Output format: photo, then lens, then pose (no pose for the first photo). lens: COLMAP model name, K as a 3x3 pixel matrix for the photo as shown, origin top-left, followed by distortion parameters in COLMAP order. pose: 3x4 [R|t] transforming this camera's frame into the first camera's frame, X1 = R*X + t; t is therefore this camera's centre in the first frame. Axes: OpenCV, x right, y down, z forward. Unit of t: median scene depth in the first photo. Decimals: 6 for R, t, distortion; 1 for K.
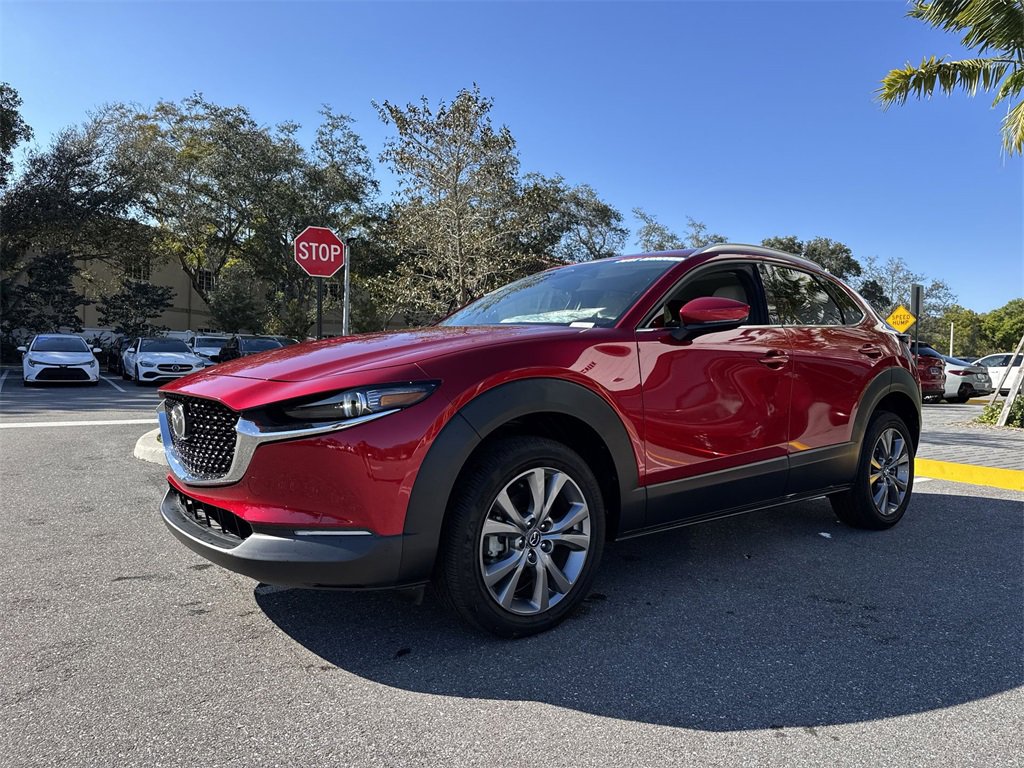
lens RADIAL K [[710.6, 0, 526.7], [0, 710.6, 364.3], [0, 0, 1]] dist [0.033323, -0.036847]
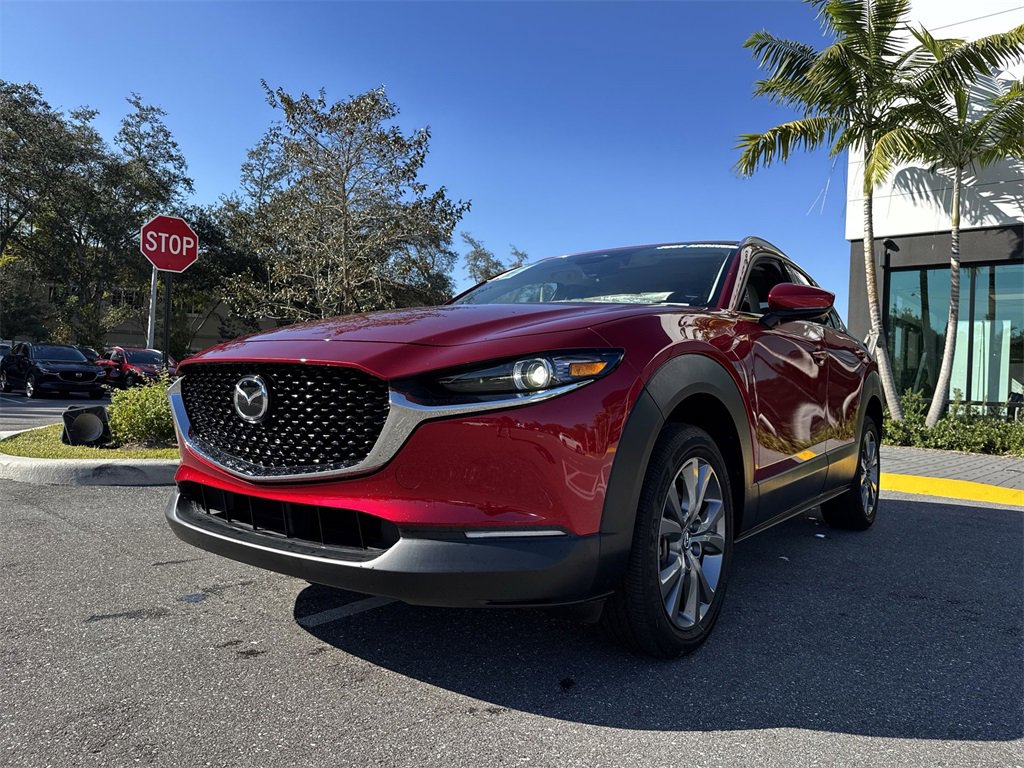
lens RADIAL K [[710.6, 0, 513.6], [0, 710.6, 371.0], [0, 0, 1]] dist [0.033323, -0.036847]
pose [[0.970409, 0.024024, 0.240270, -0.235743], [-0.018388, 0.999501, -0.025672, 0.038068], [-0.240767, 0.020494, 0.970367, 0.118389]]
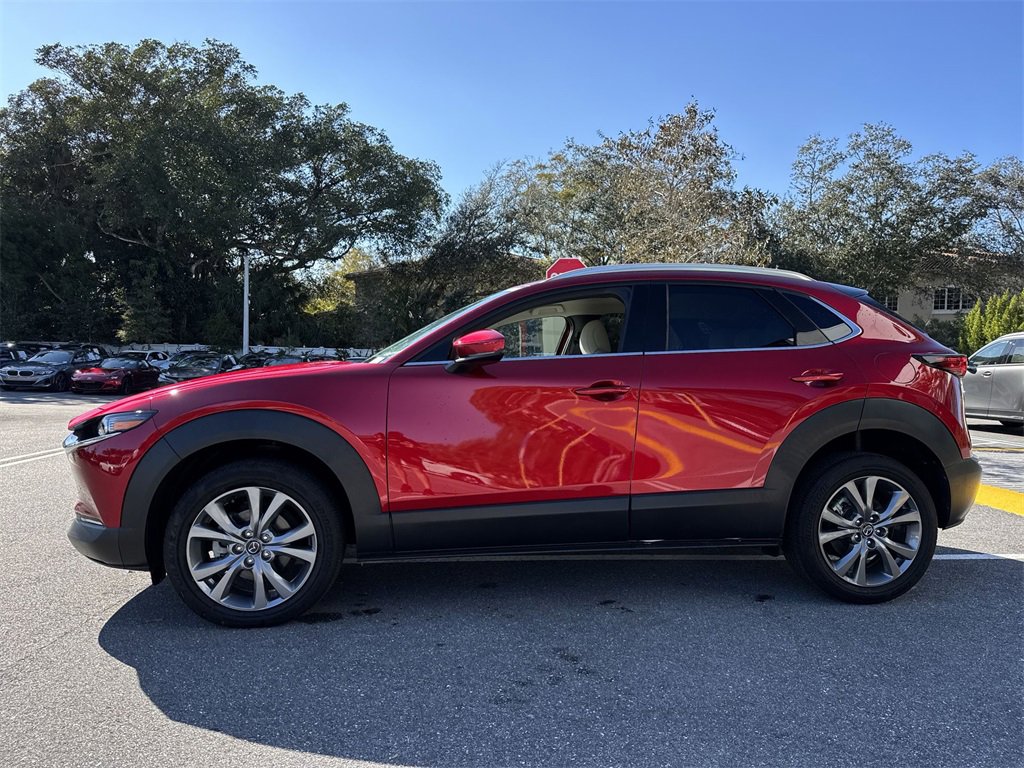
lens RADIAL K [[710.6, 0, 506.4], [0, 710.6, 385.8], [0, 0, 1]] dist [0.033323, -0.036847]
pose [[0.837509, 0.002844, -0.546416, 0.582515], [0.000962, 0.999977, 0.006679, -0.016590], [0.546423, -0.006119, 0.837487, 0.141446]]
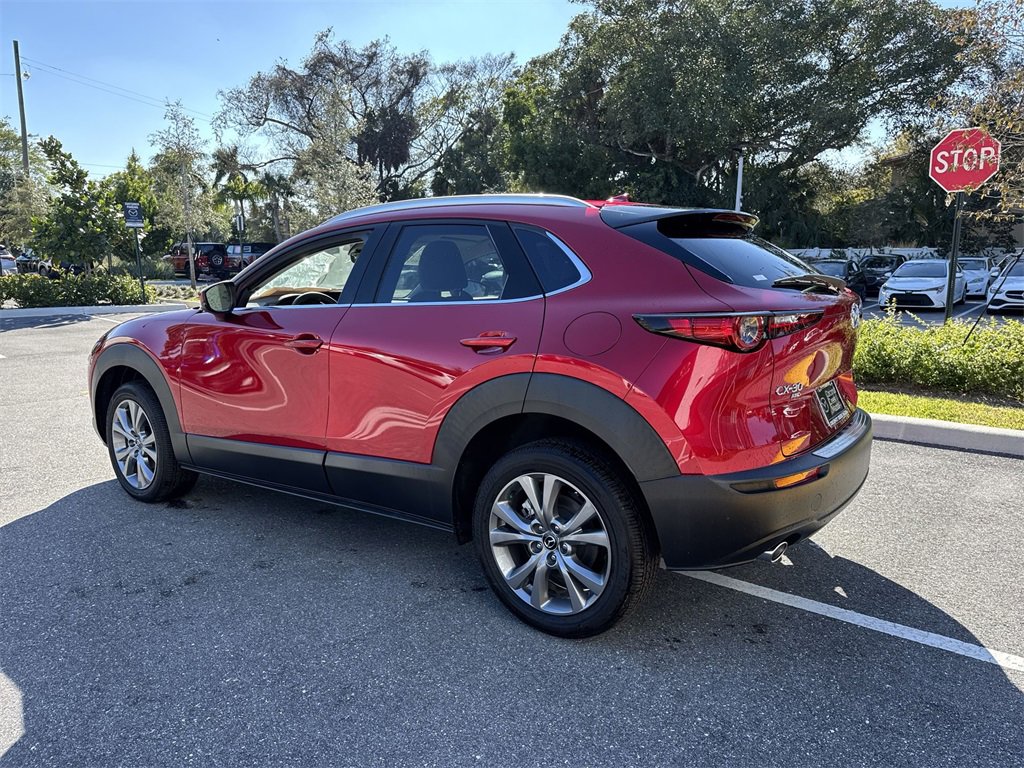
lens RADIAL K [[710.6, 0, 521.6], [0, 710.6, 388.9], [0, 0, 1]] dist [0.033323, -0.036847]
pose [[0.264869, 0.141447, -0.953854, 1.021152], [0.004291, 0.989000, 0.147851, -0.067393], [0.964275, -0.043254, 0.261348, 0.816865]]
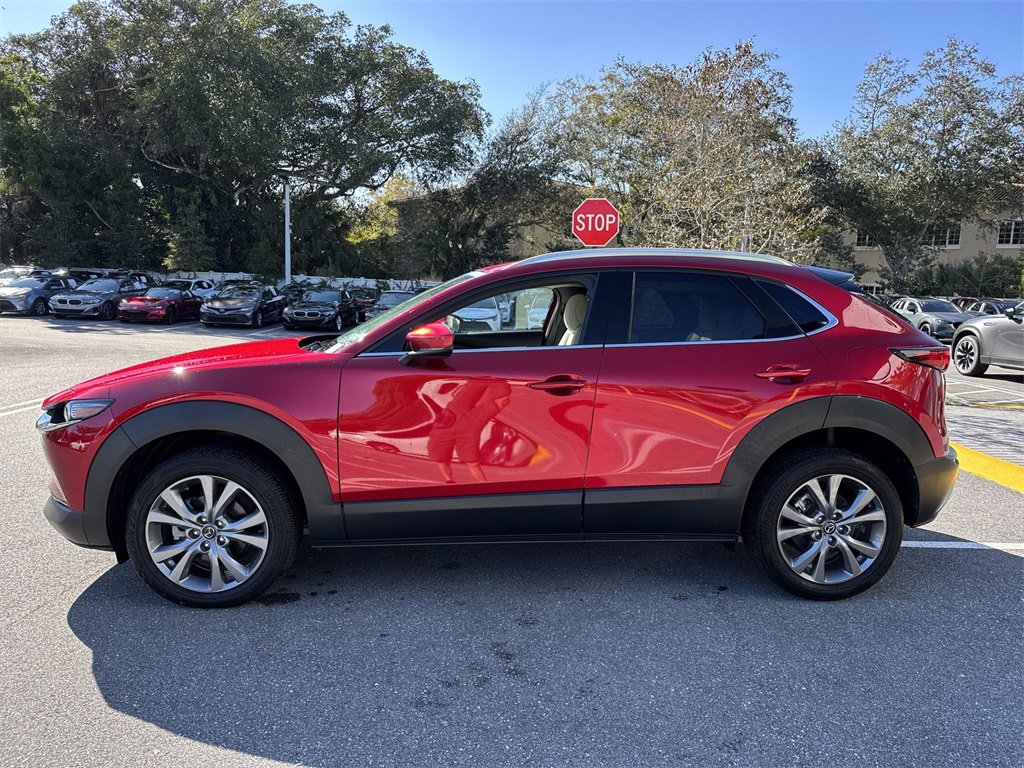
lens RADIAL K [[710.6, 0, 512.8], [0, 710.6, 378.9], [0, 0, 1]] dist [0.033323, -0.036847]
pose [[0.805607, 0.068999, -0.588419, 0.651372], [-0.013558, 0.995082, 0.098123, -0.081493], [0.592295, -0.071071, 0.802580, 0.201861]]
